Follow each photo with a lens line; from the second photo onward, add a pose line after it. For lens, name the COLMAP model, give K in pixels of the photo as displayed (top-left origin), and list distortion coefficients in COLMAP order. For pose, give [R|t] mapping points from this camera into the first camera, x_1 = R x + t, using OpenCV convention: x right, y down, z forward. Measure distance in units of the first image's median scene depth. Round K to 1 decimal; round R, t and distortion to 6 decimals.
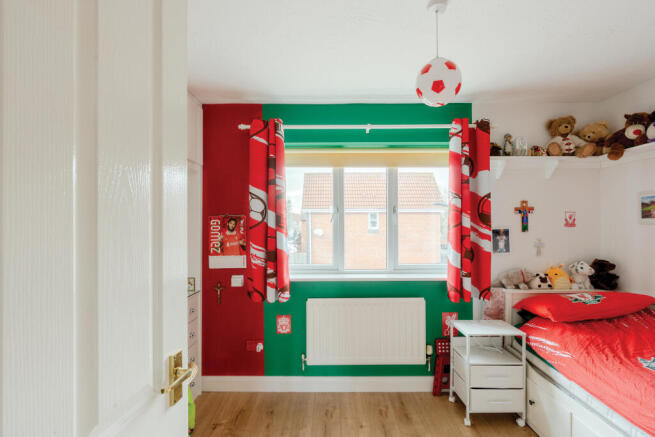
lens RADIAL K [[320.6, 0, 327.5], [0, 320.6, 218.5], [0, 0, 1]] dist [0.001698, 0.001170]
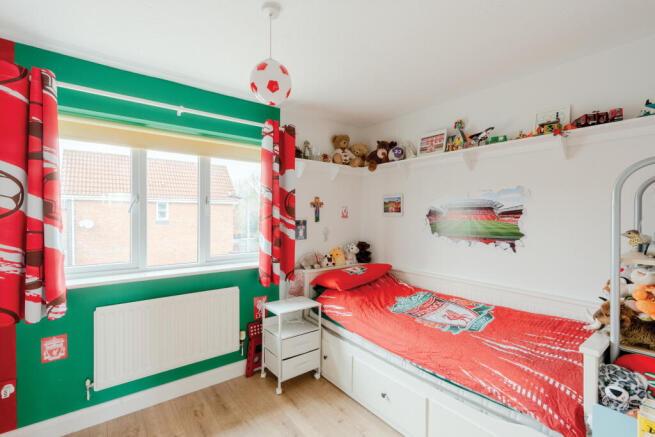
lens RADIAL K [[302.5, 0, 327.4], [0, 302.5, 213.6], [0, 0, 1]] dist [0.001203, 0.000481]
pose [[0.784174, 0.010020, 0.620460, -0.083388], [-0.017816, 0.999821, 0.006370, 0.000527], [-0.620285, -0.016050, 0.784213, 0.059867]]
